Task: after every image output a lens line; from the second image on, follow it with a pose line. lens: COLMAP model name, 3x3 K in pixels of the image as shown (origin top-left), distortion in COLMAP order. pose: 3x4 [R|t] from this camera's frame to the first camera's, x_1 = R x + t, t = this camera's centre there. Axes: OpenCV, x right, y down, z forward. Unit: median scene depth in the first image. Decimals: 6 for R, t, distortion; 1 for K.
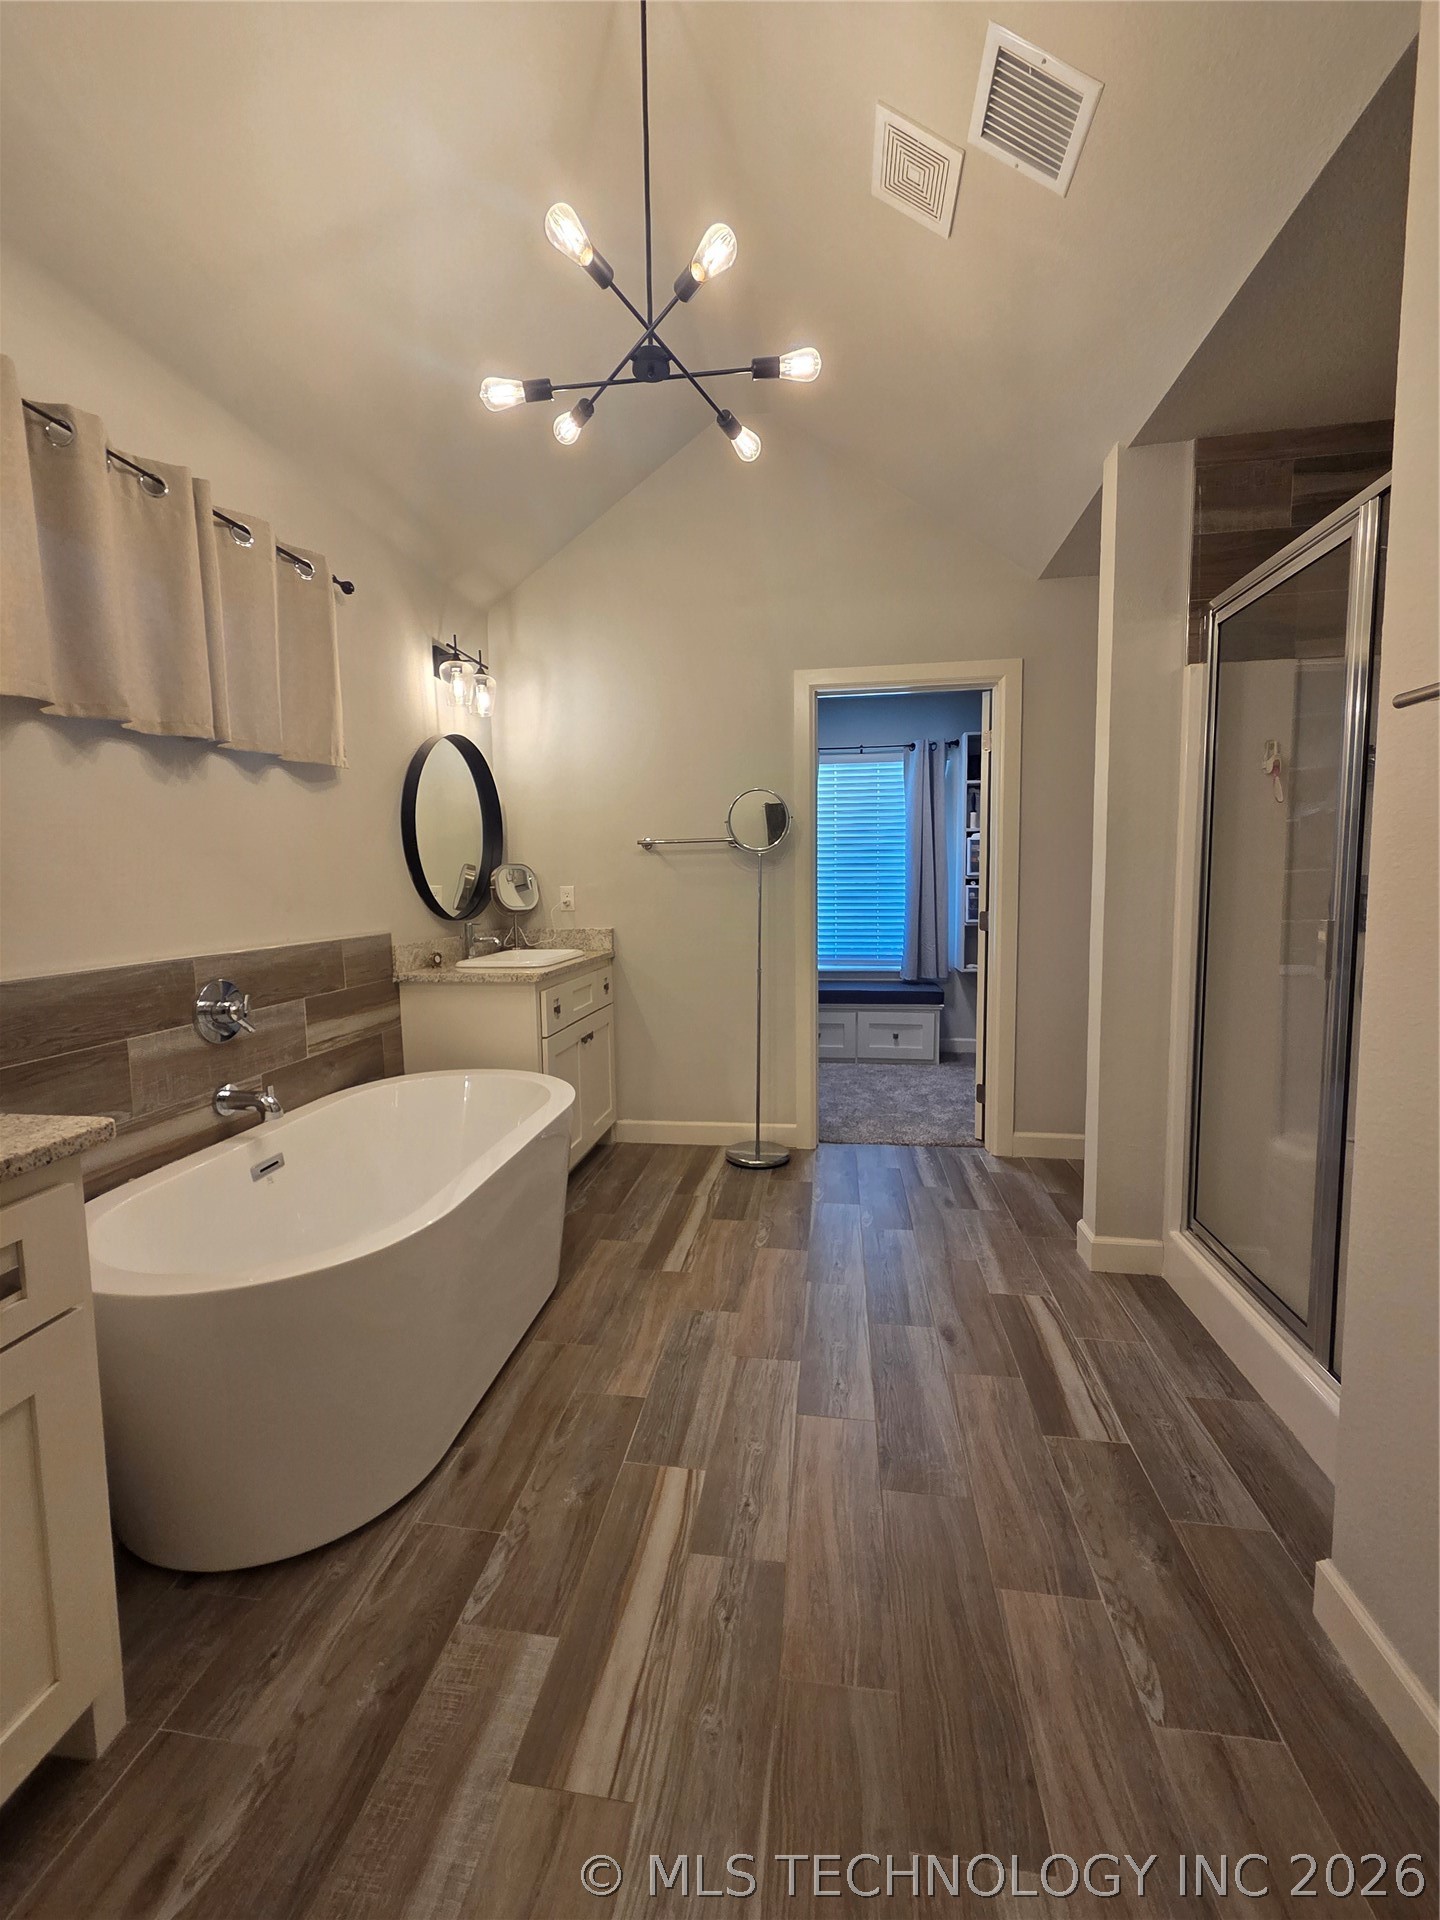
lens RADIAL K [[783.7, 0, 710.5], [0, 783.7, 951.3], [0, 0, 1]] dist [0.001544, 0.000374]
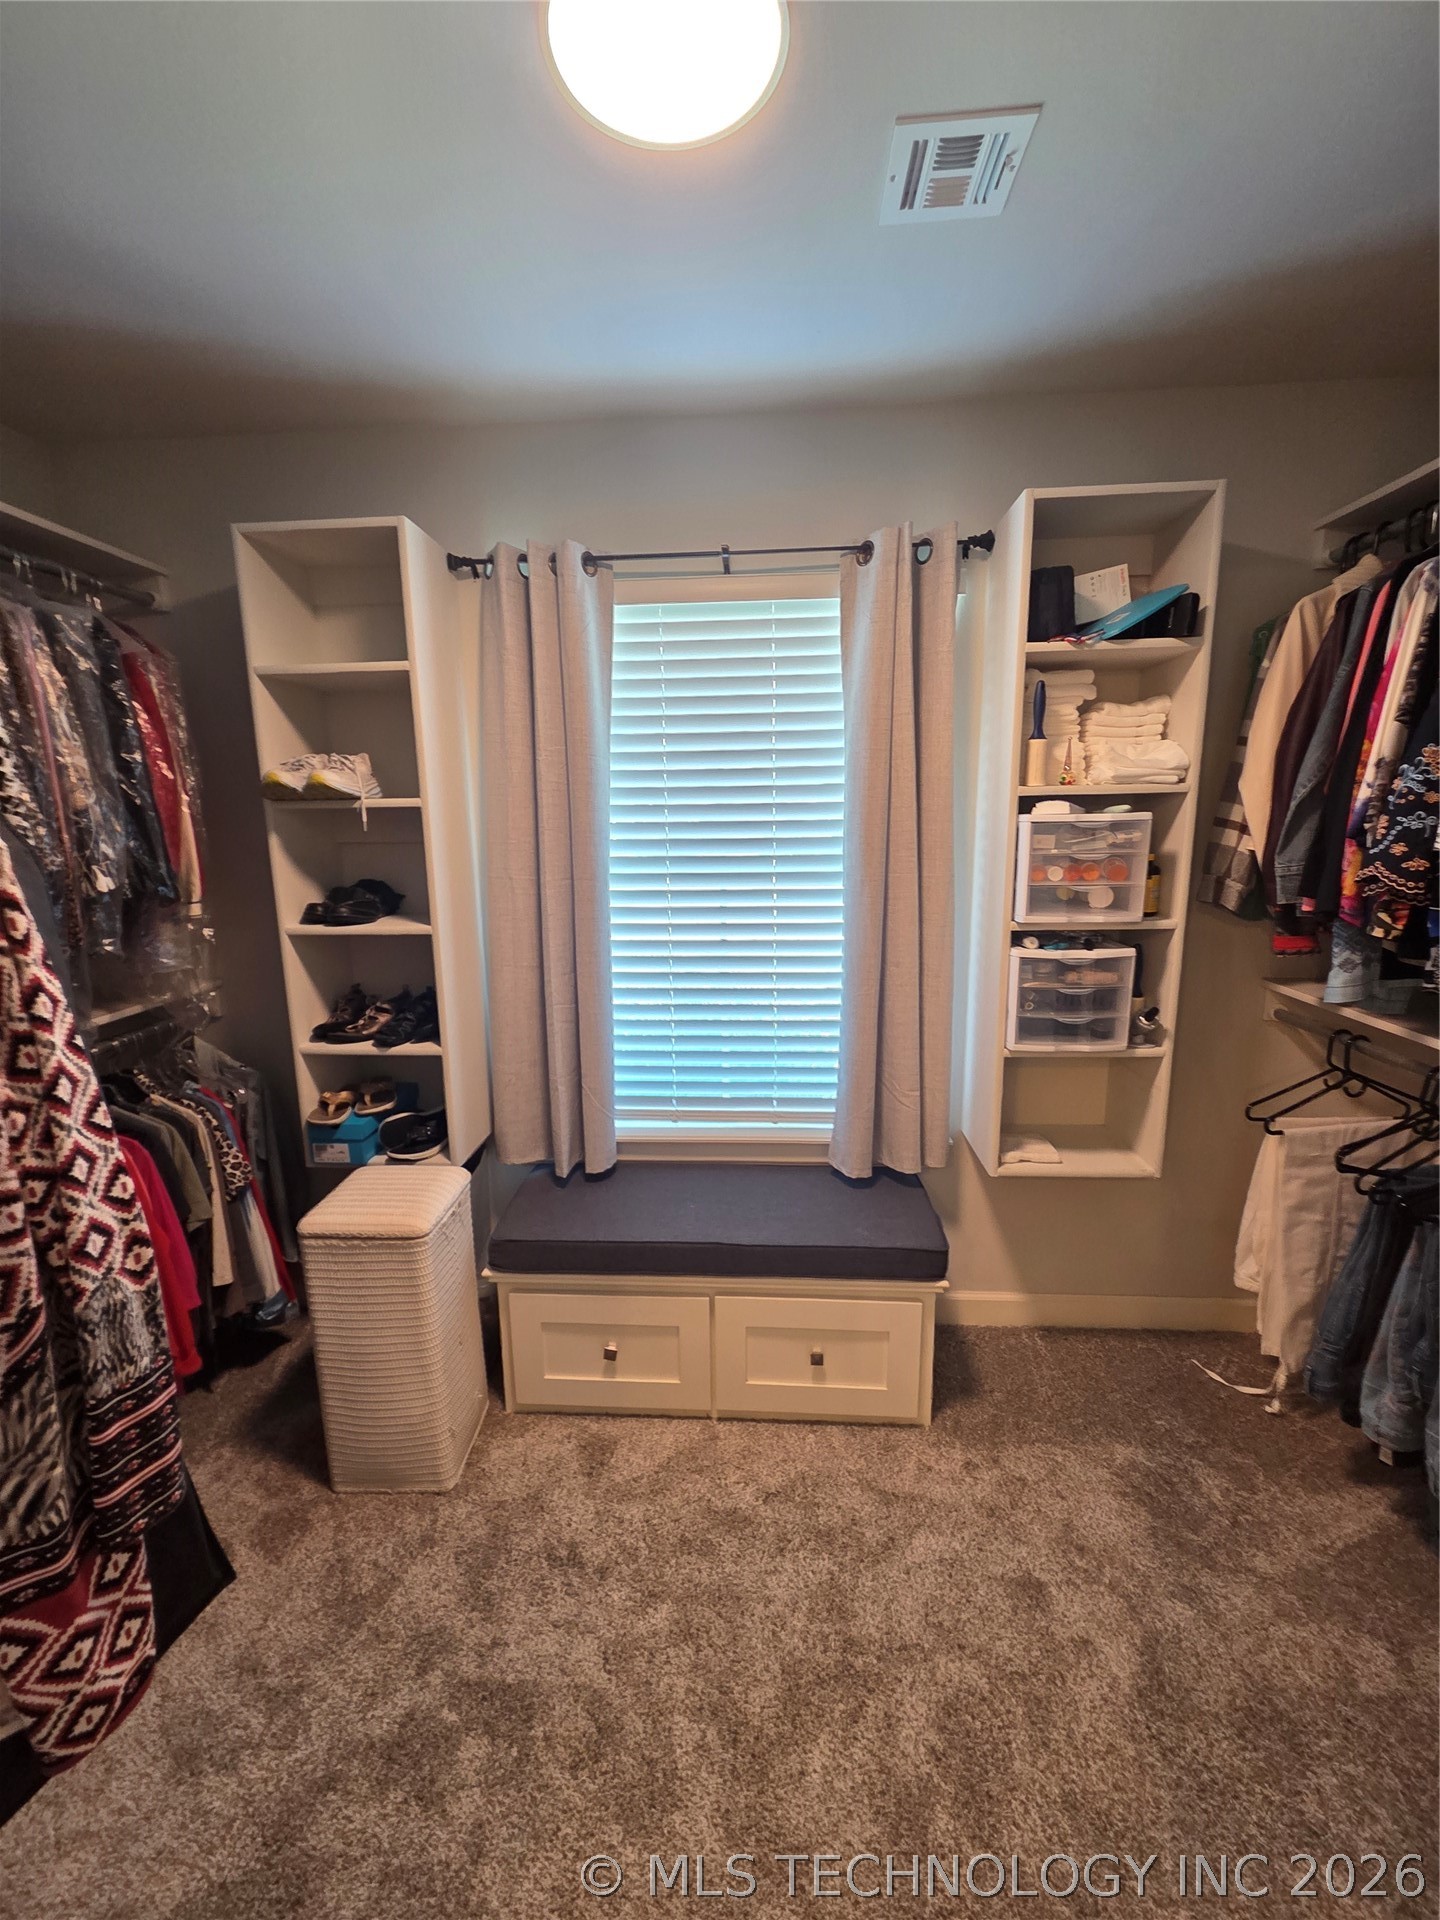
lens RADIAL K [[776.9, 0, 720.0], [0, 776.9, 960.0], [0, 0, 1]] dist [0.002707, -0.000448]
pose [[0.995584, -0.019065, 0.091921, 0.158397], [0.010617, 0.995745, 0.091535, -0.111209], [-0.093275, -0.090155, 0.991550, 0.650613]]
